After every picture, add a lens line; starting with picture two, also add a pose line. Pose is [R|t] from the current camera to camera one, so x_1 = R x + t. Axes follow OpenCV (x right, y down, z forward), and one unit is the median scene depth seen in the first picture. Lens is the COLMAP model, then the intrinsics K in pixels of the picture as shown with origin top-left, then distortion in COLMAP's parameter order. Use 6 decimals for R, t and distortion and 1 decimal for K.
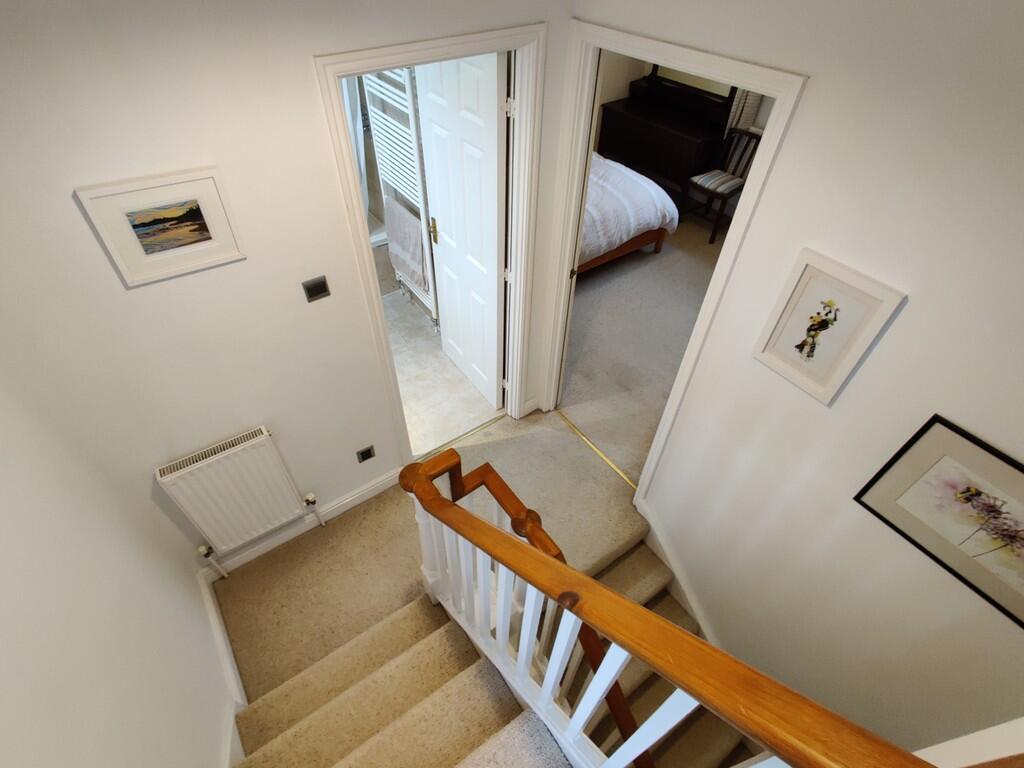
lens RADIAL K [[495.4, 0, 512.0], [0, 495.4, 384.0], [0, 0, 1]] dist [0.029232, 0.000047]
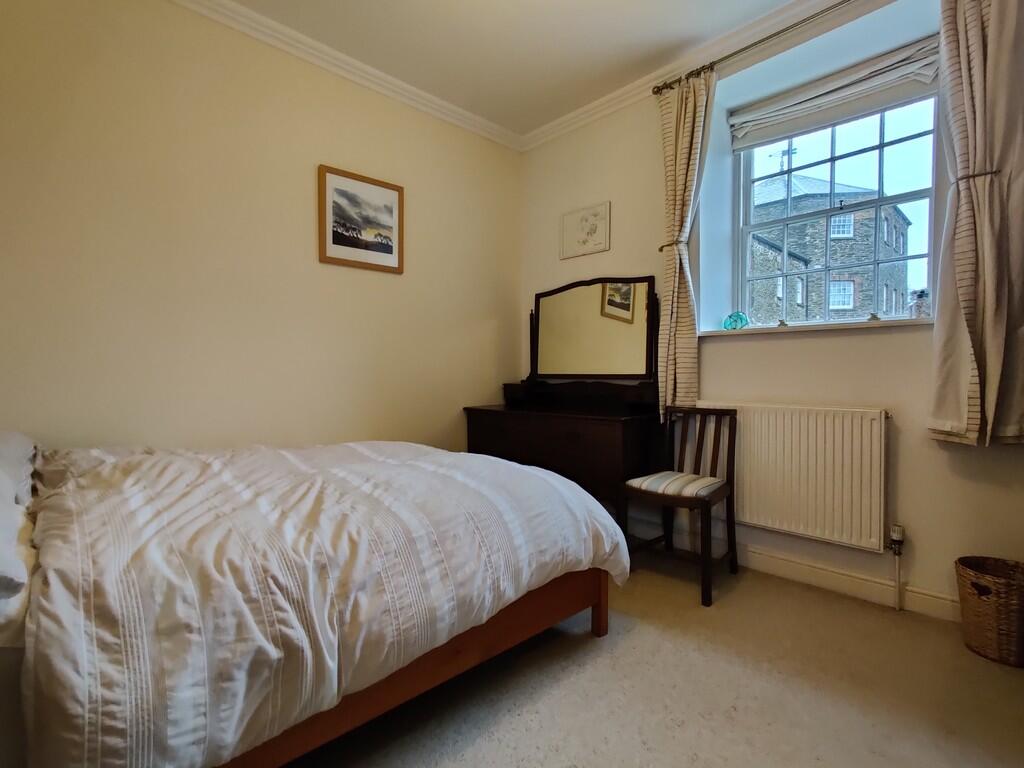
lens RADIAL K [[495.4, 0, 512.0], [0, 495.4, 384.0], [0, 0, 1]] dist [0.029232, 0.000047]
pose [[0.988085, -0.009065, 0.153643, 0.170289], [0.115222, 0.705401, -0.699381, -0.139283], [-0.102040, 0.708750, 0.698041, 0.620220]]
